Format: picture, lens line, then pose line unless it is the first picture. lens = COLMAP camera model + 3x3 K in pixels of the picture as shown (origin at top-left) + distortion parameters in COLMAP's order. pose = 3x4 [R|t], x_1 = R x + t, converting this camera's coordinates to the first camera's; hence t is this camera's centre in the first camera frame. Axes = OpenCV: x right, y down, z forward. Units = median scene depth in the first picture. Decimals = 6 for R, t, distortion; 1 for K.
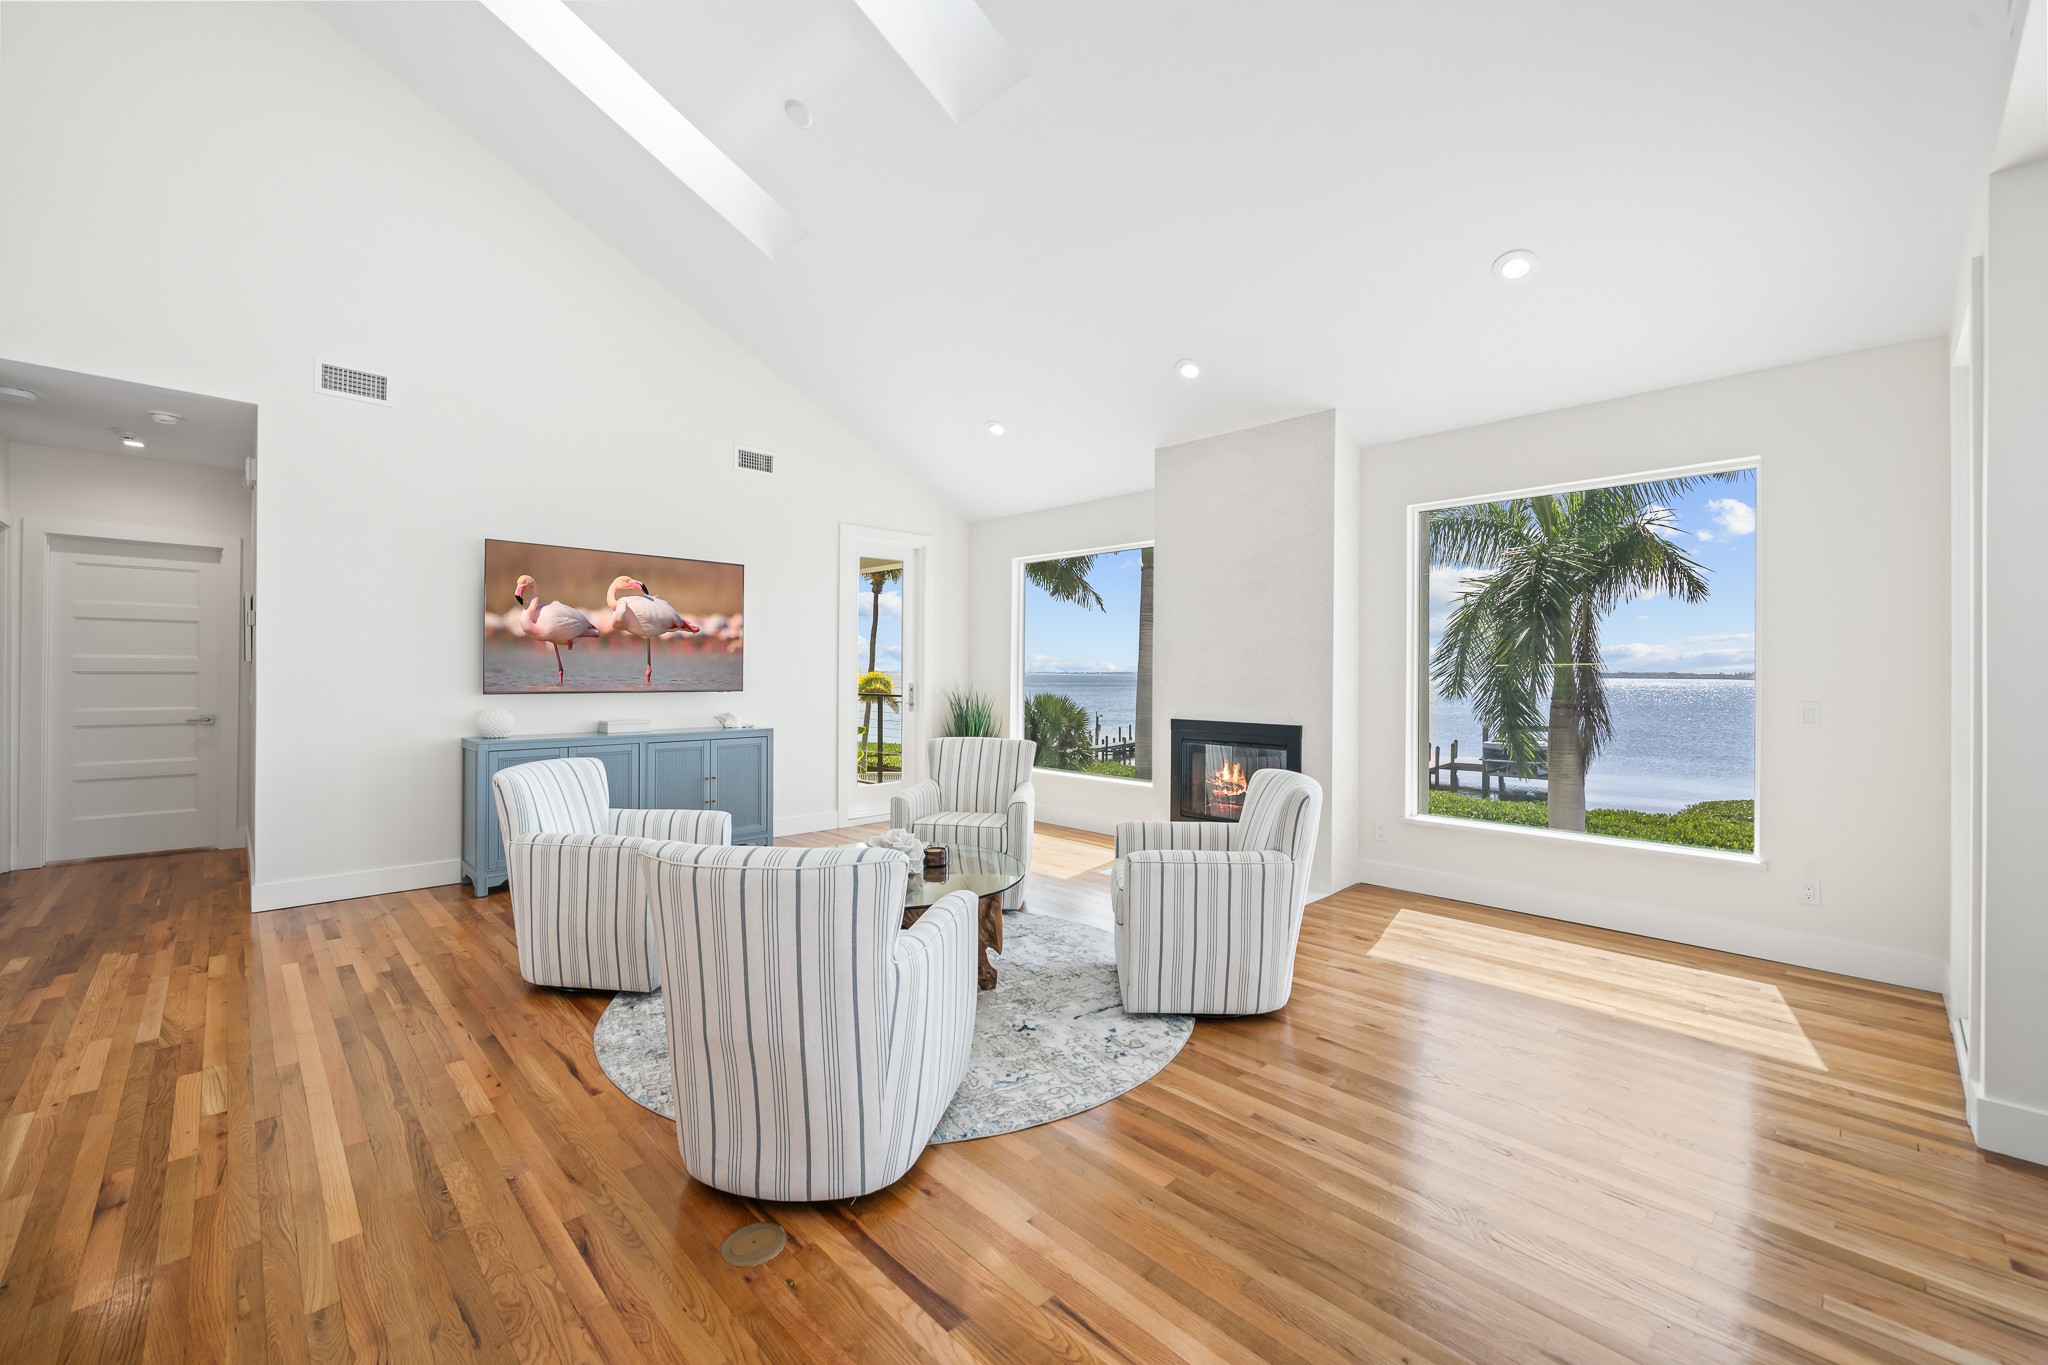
lens RADIAL K [[814.9, 0, 1007.8], [0, 814.9, 672.1], [0, 0, 1]] dist [0.006637, -0.000683]
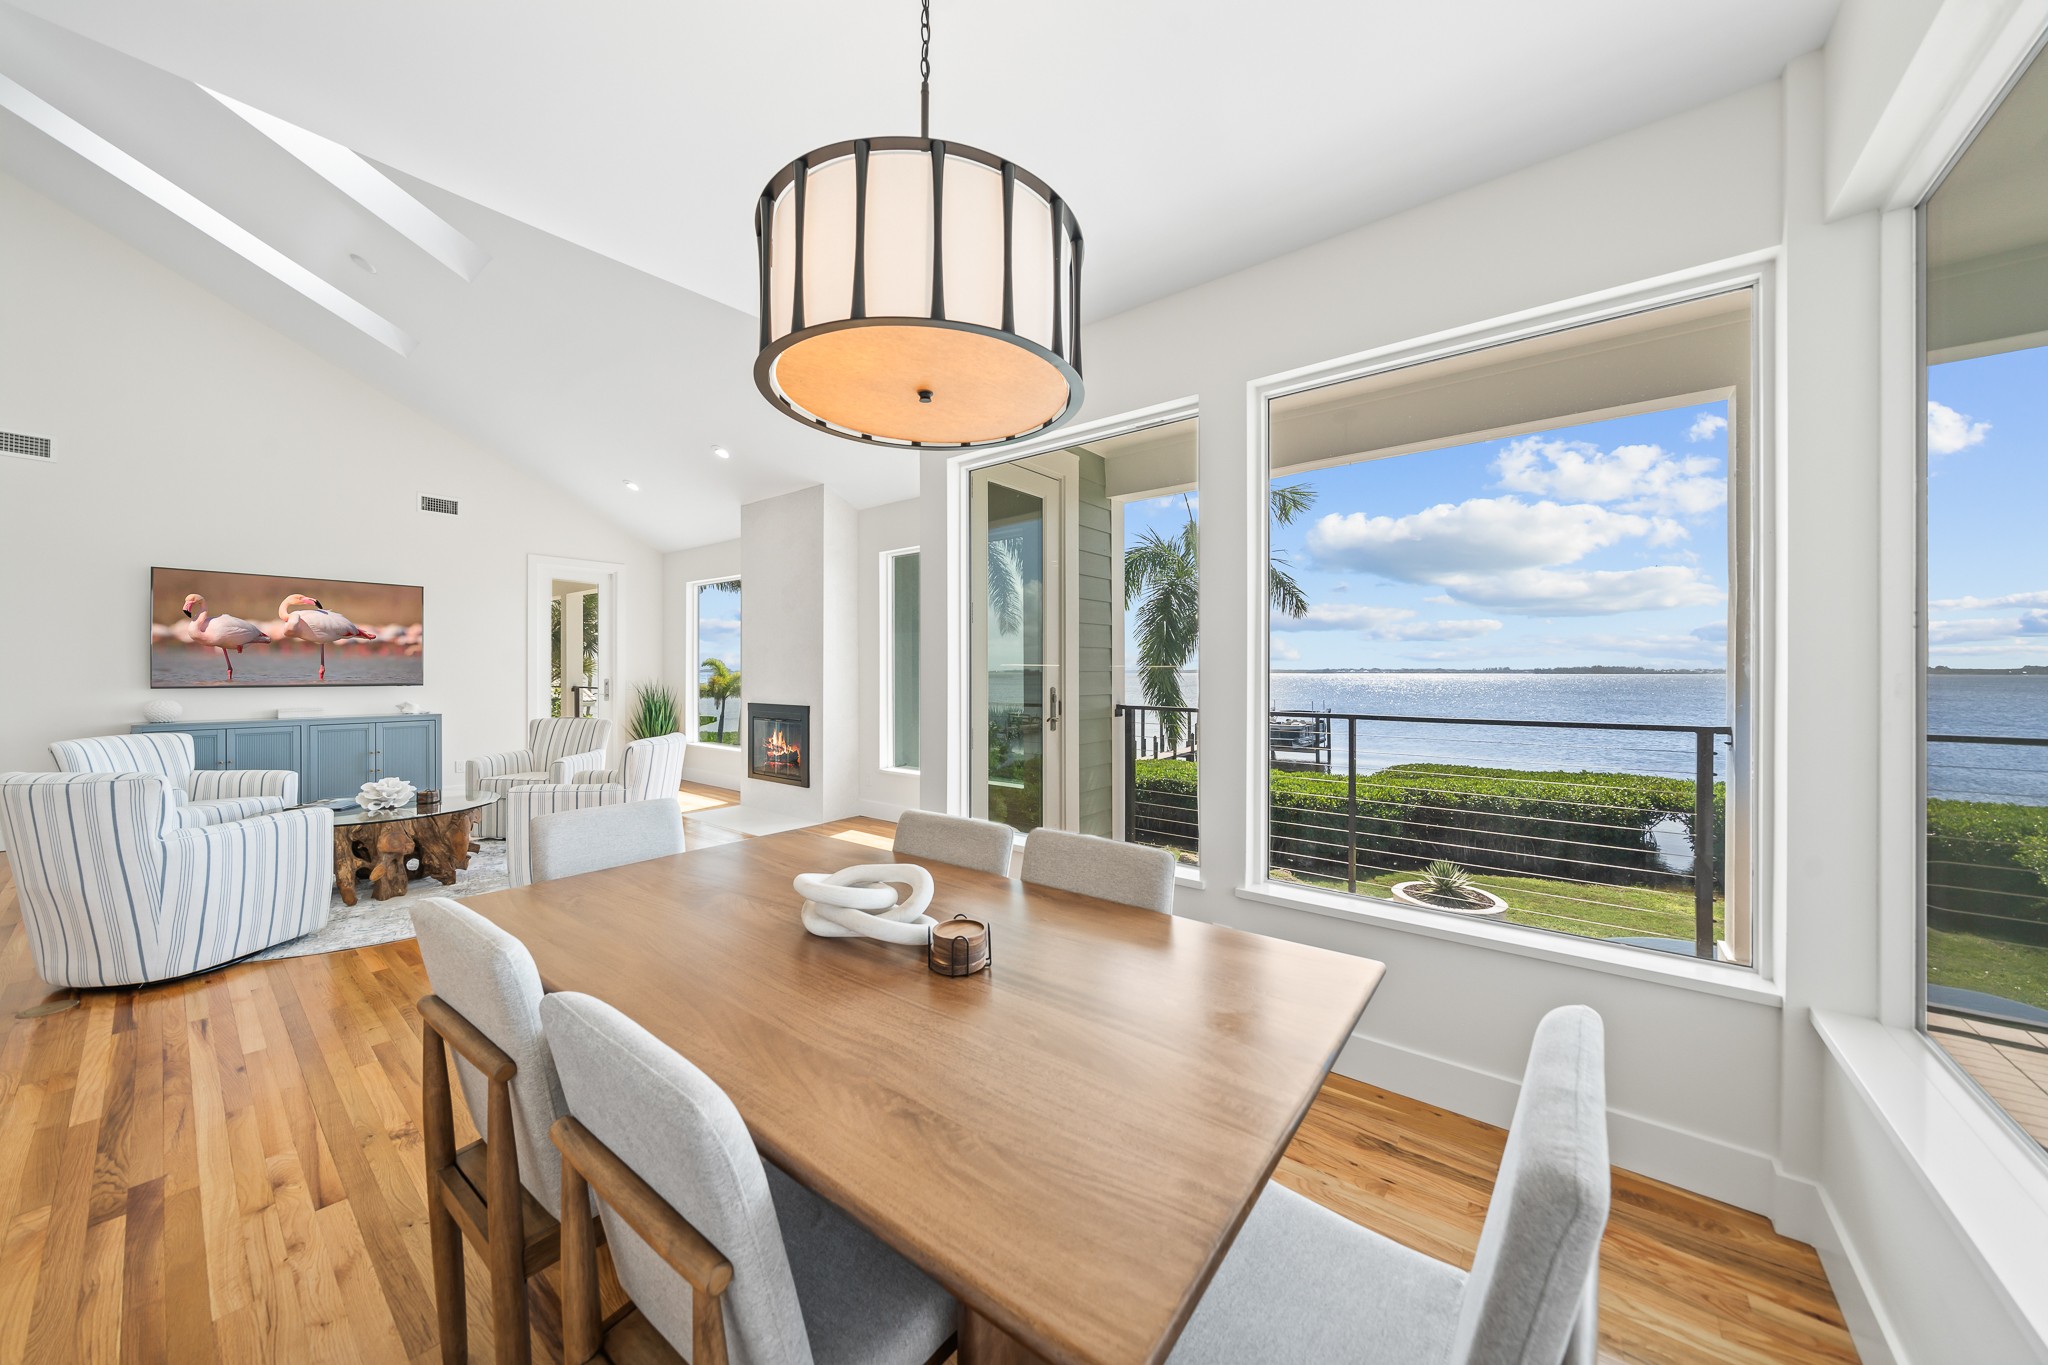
lens RADIAL K [[702.1, 0, 1009.2], [0, 702.1, 660.8], [0, 0, 1]] dist [0.000111, -0.000301]
pose [[0.991921, -0.005338, 0.126742, 0.504081], [0.007365, 0.999852, -0.015528, 0.010628], [-0.126640, 0.016336, 0.991814, -0.231824]]
